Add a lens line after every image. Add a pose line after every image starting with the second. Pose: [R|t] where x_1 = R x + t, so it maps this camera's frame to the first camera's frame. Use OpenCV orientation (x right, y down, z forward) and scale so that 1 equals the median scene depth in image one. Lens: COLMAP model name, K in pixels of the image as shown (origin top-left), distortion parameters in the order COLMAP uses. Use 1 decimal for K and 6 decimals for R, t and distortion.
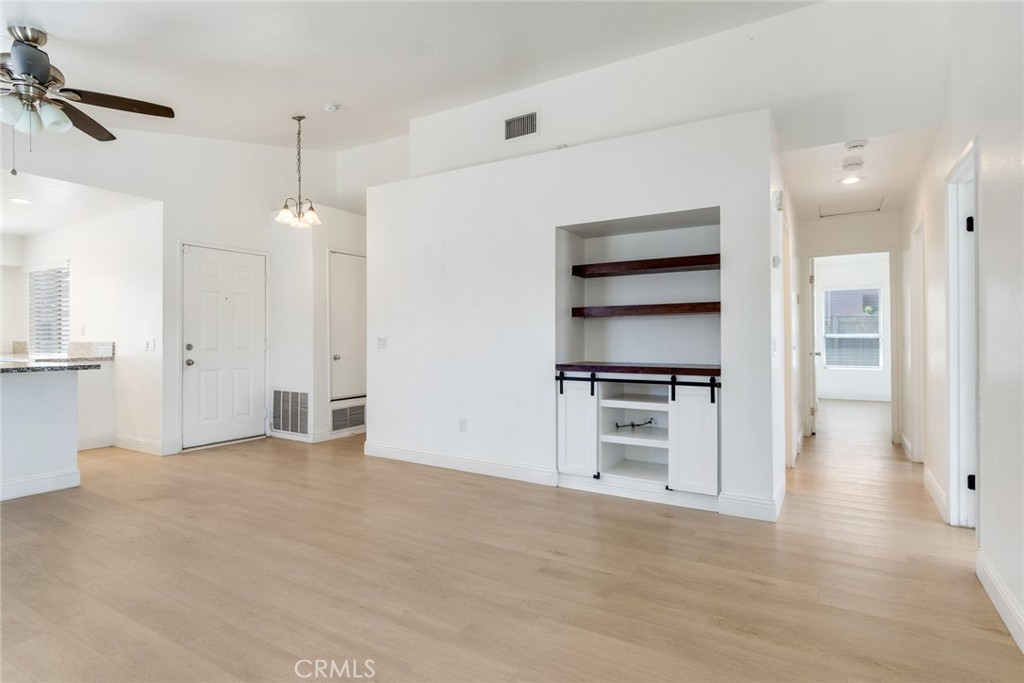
lens RADIAL K [[540.6, 0, 495.6], [0, 540.6, 338.4], [0, 0, 1]] dist [0.001541, 0.000040]
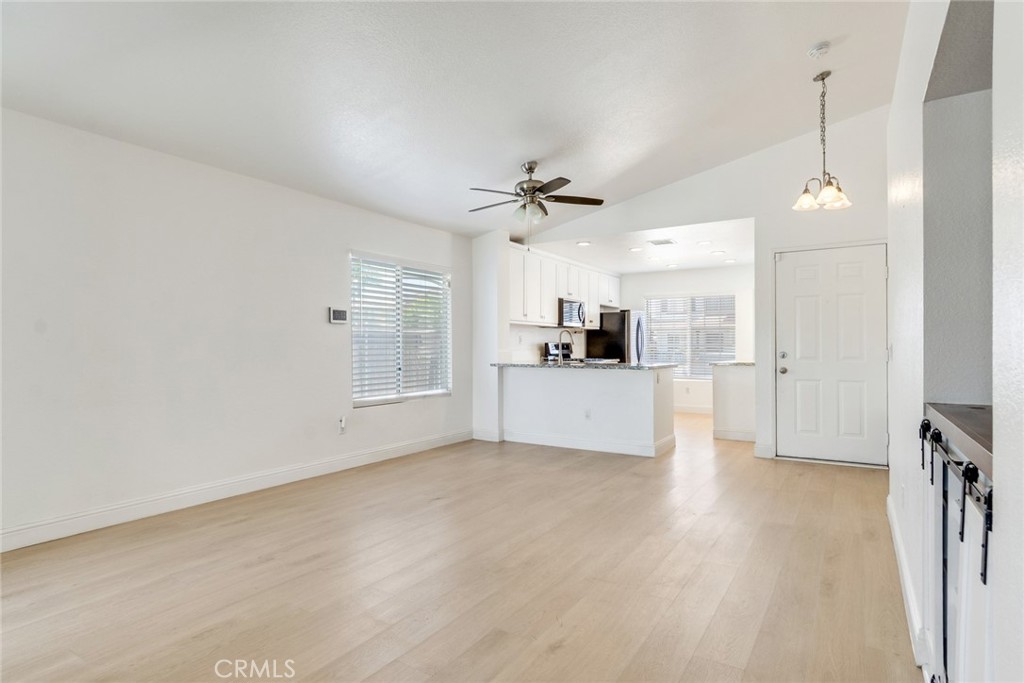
lens RADIAL K [[540.6, 0, 495.6], [0, 540.6, 338.4], [0, 0, 1]] dist [0.001541, 0.000040]
pose [[-0.025313, -0.019525, -0.999489, 0.439298], [0.000670, 0.999809, -0.019548, 0.004639], [0.999679, -0.001164, -0.025295, 0.498080]]
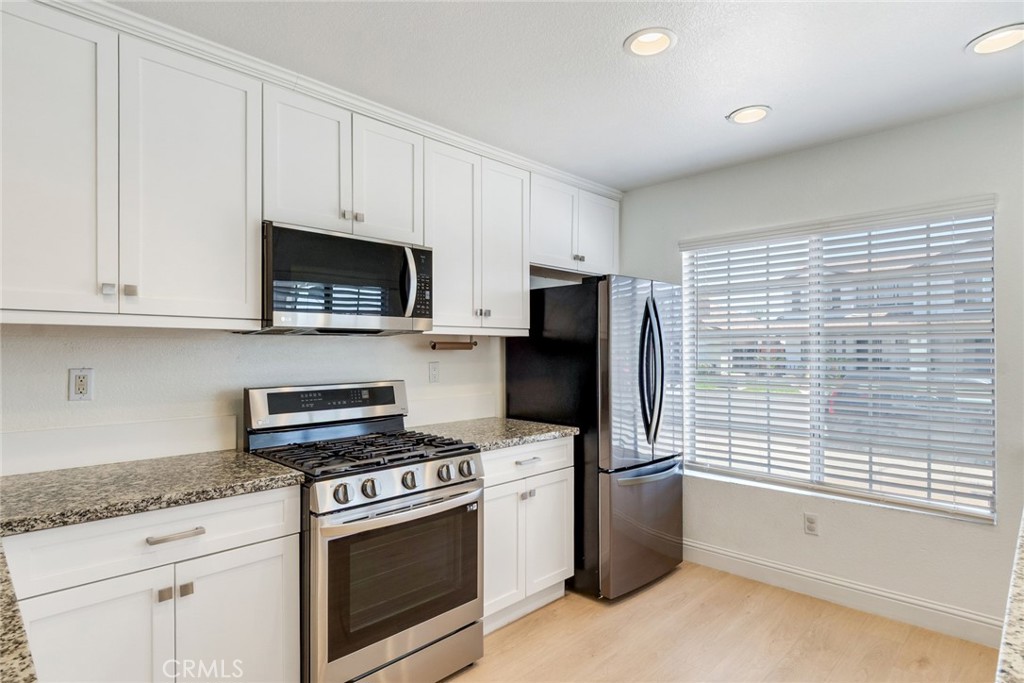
lens RADIAL K [[545.9, 0, 499.0], [0, 545.9, 349.4], [0, 0, 1]] dist [-0.003177, -0.001771]
pose [[-0.238617, -0.003354, -0.971108, -0.682245], [0.000632, 0.999993, -0.003609, -0.040607], [0.971114, -0.001475, -0.238613, 0.890146]]
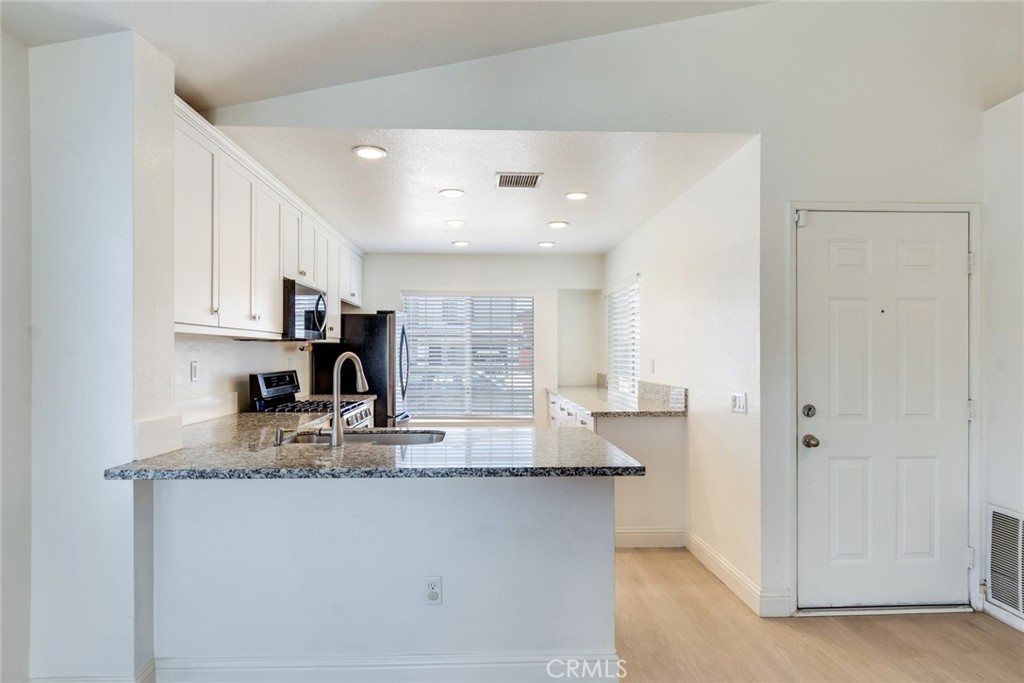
lens RADIAL K [[545.9, 0, 499.0], [0, 545.9, 349.4], [0, 0, 1]] dist [-0.003177, -0.001771]
pose [[0.562477, -0.006379, -0.826789, -0.305944], [-0.000203, 0.999969, -0.007853, -0.037793], [0.826813, 0.004585, 0.562458, 0.469585]]
